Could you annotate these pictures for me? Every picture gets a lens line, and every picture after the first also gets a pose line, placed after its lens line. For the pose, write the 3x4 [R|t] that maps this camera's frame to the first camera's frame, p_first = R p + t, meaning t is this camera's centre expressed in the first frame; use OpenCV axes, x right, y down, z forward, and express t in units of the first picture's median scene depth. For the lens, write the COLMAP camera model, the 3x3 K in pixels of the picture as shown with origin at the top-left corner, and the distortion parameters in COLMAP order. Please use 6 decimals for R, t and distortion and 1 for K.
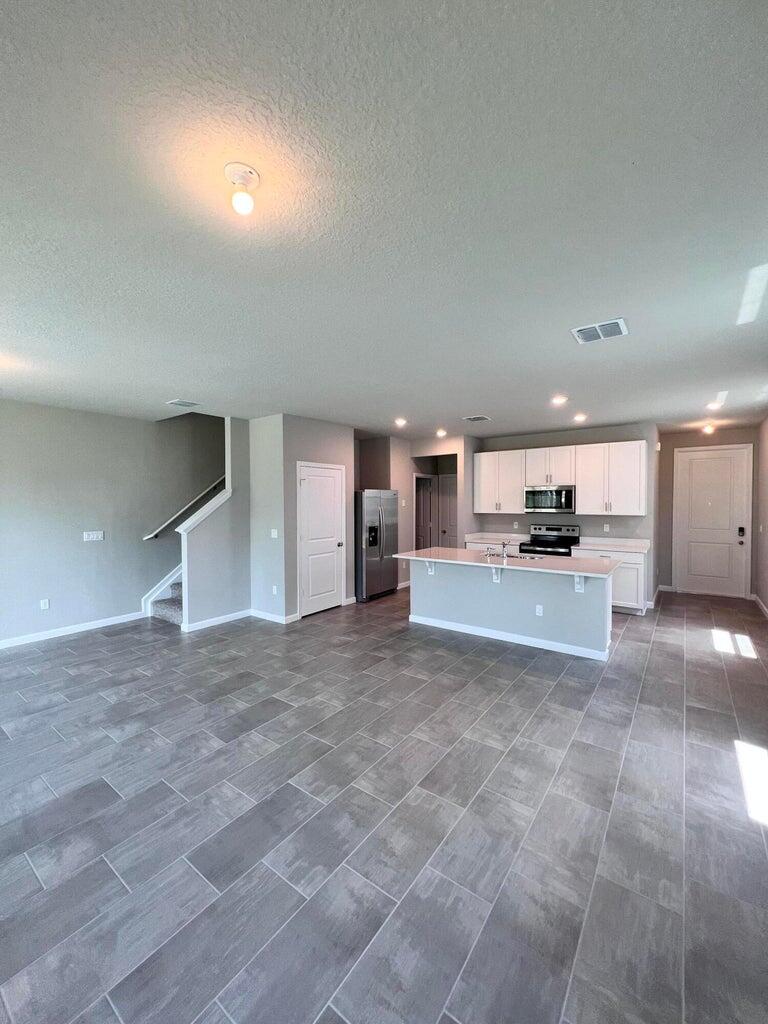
lens RADIAL K [[411.2, 0, 381.8], [0, 411.2, 509.3], [0, 0, 1]] dist [-0.002797, 0.000749]
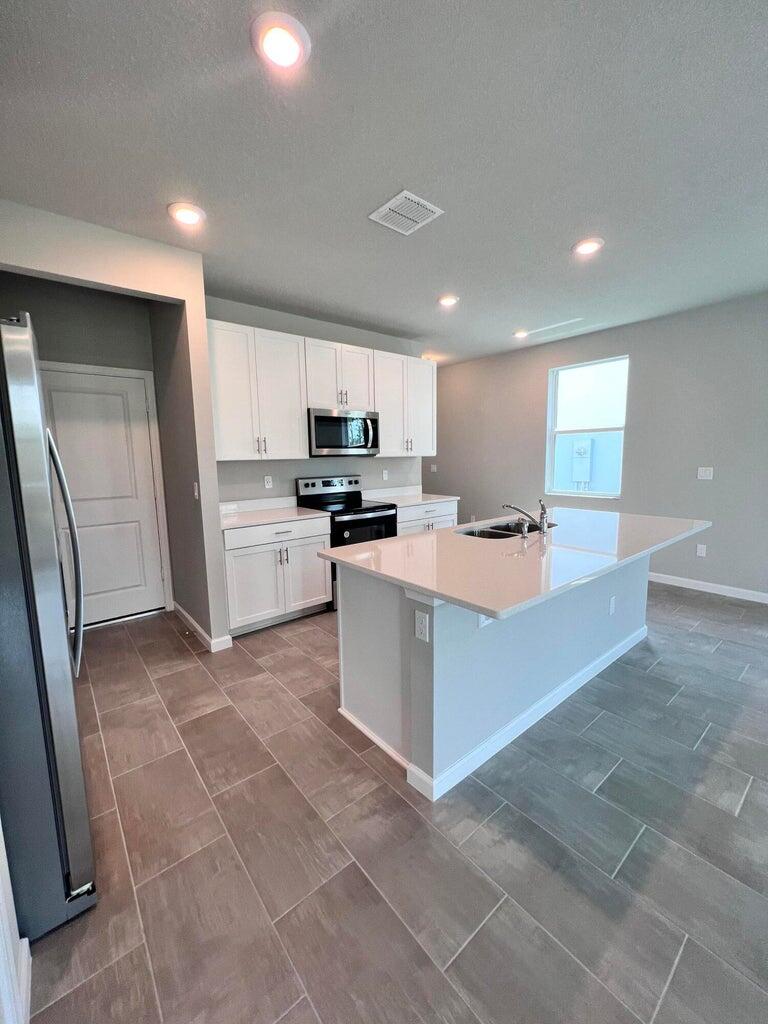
lens RADIAL K [[411.2, 0, 385.7], [0, 411.2, 508.0], [0, 0, 1]] dist [-0.002797, 0.000749]
pose [[0.234959, -0.124644, 0.963980, -0.169055], [0.035785, 0.992181, 0.119569, 0.014320], [-0.971346, 0.006402, 0.237583, 0.781699]]
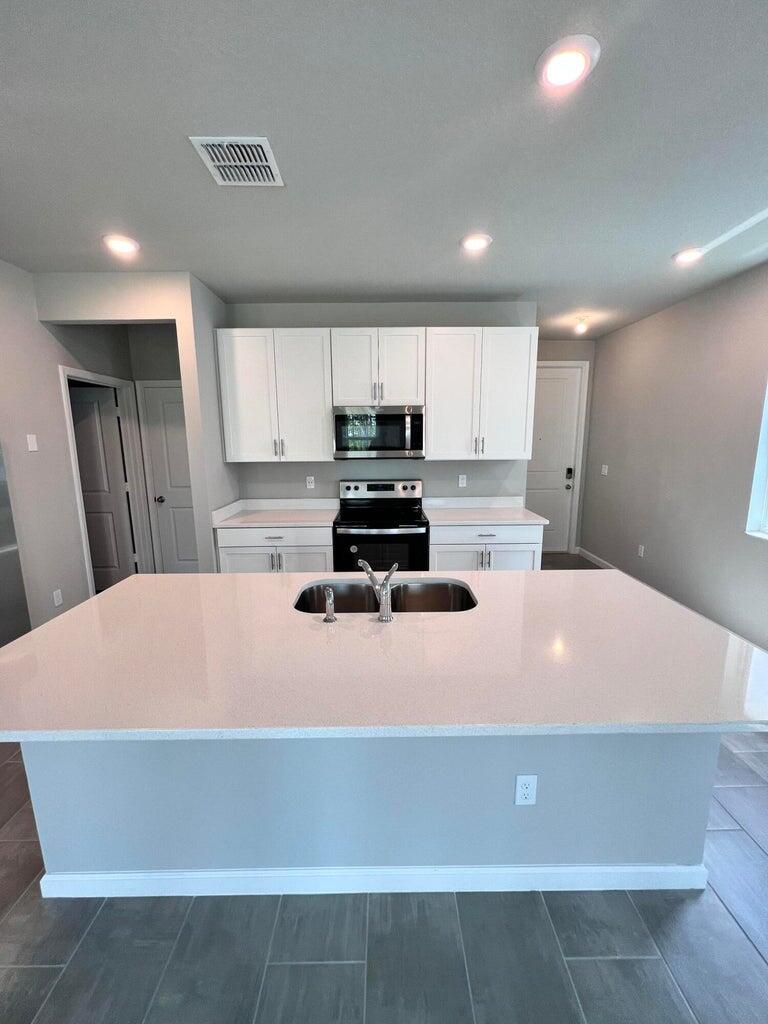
lens RADIAL K [[411.2, 0, 385.7], [0, 411.2, 508.7], [0, 0, 1]] dist [-0.002797, 0.000749]
pose [[0.795944, -0.108025, 0.595655, 0.090555], [0.017553, 0.987655, 0.155661, -0.009732], [-0.605116, -0.113442, 0.788013, 0.560231]]
